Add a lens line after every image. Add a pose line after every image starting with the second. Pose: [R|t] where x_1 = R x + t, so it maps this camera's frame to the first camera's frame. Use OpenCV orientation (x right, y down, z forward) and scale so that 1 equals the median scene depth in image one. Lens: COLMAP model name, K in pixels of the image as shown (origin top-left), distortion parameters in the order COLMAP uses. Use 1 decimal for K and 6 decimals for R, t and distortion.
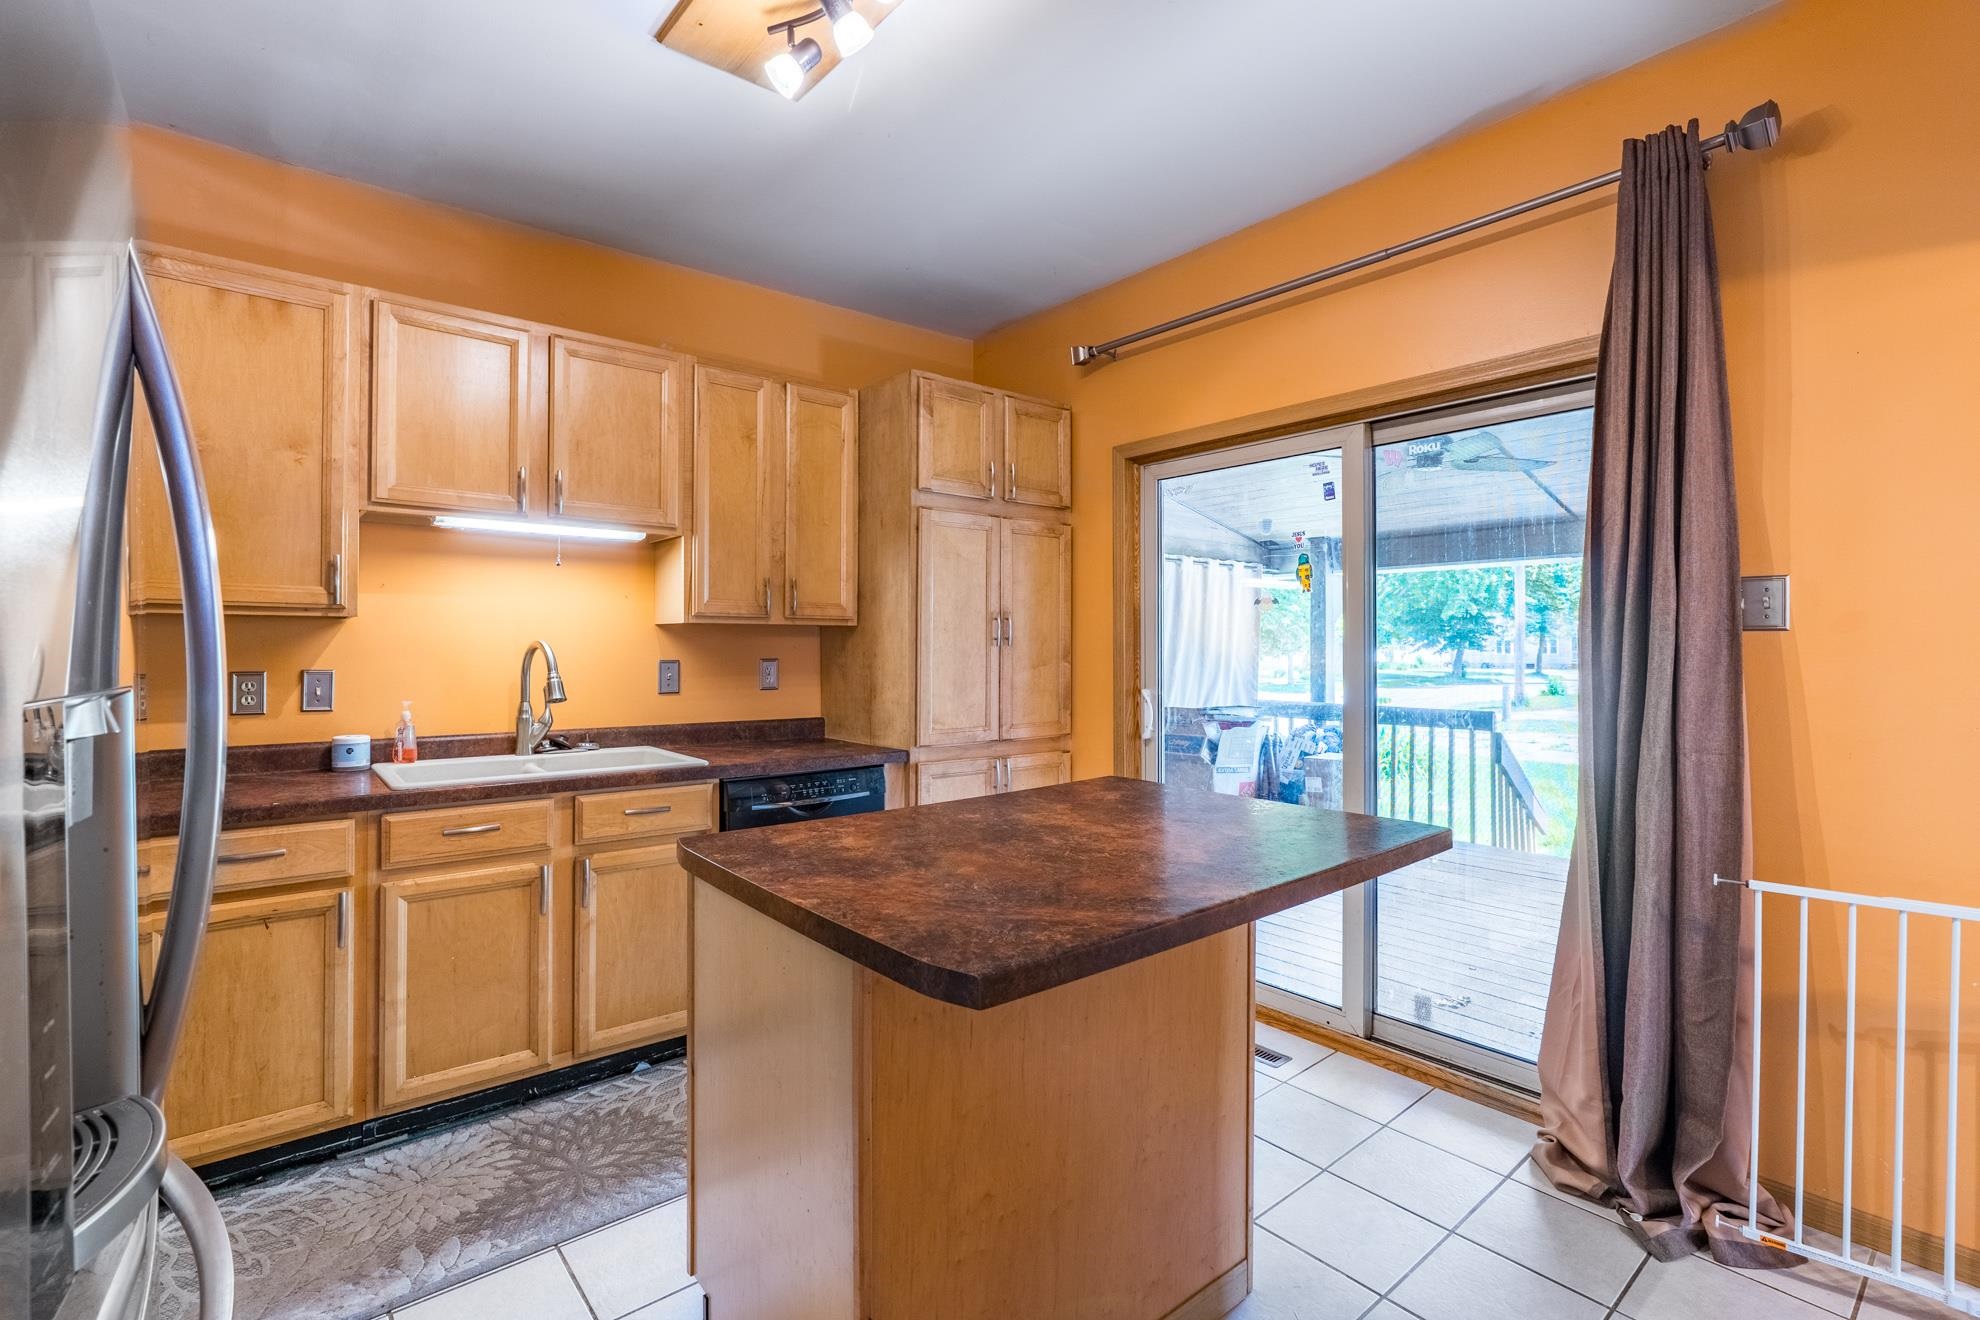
lens RADIAL K [[904.7, 0, 982.8], [0, 904.7, 686.6], [0, 0, 1]] dist [-0.006975, 0.001042]
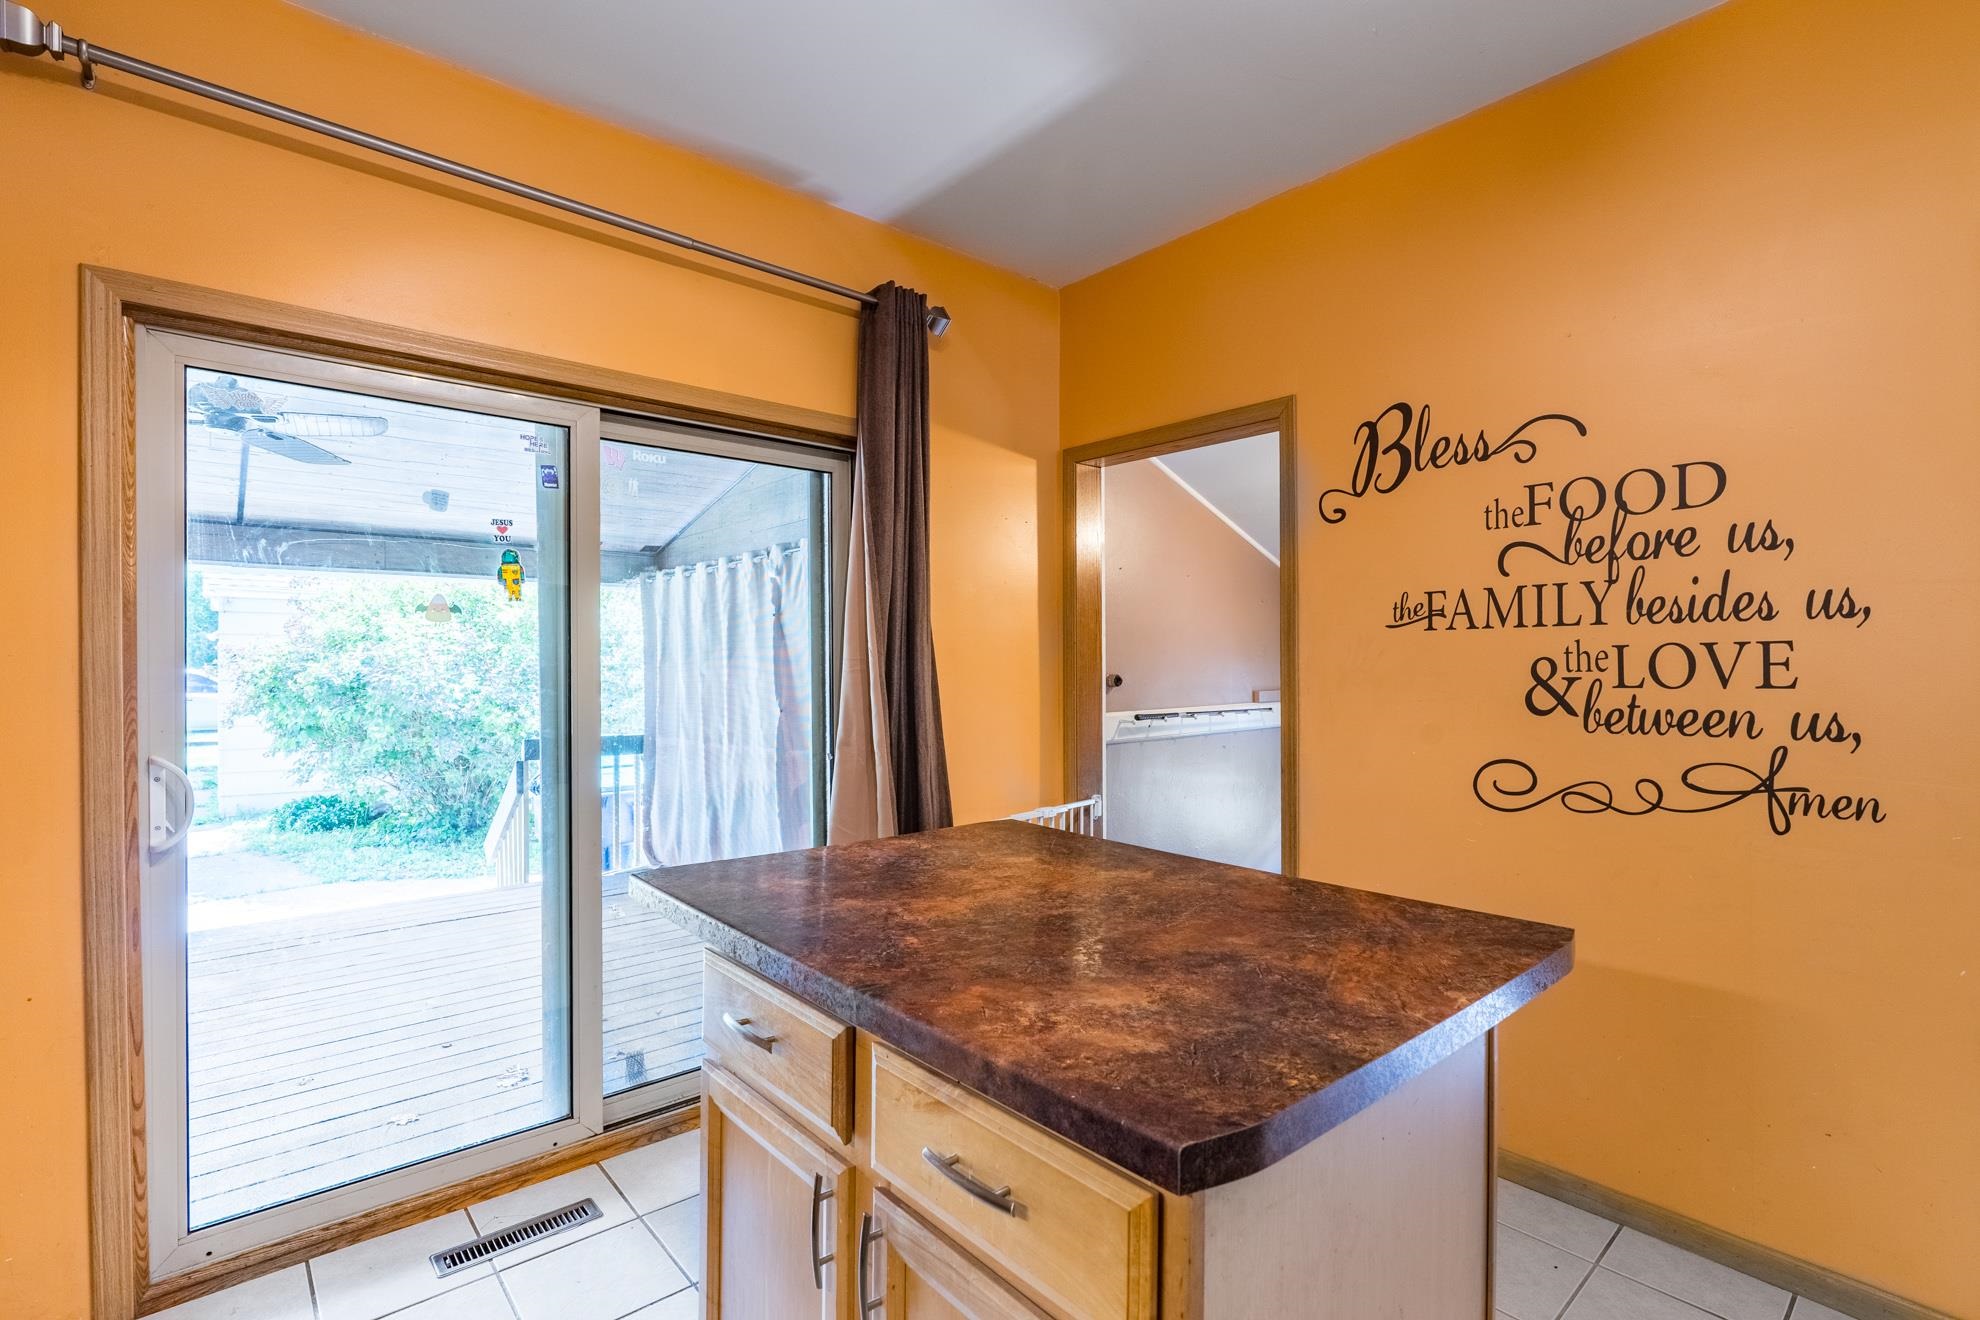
lens RADIAL K [[904.7, 0, 976.5], [0, 904.7, 662.4], [0, 0, 1]] dist [-0.006975, 0.001042]
pose [[-0.005091, 0.003227, 0.999982, -0.445548], [0.055002, 0.998482, -0.002942, -0.029634], [-0.998473, 0.054986, -0.005261, 0.657786]]
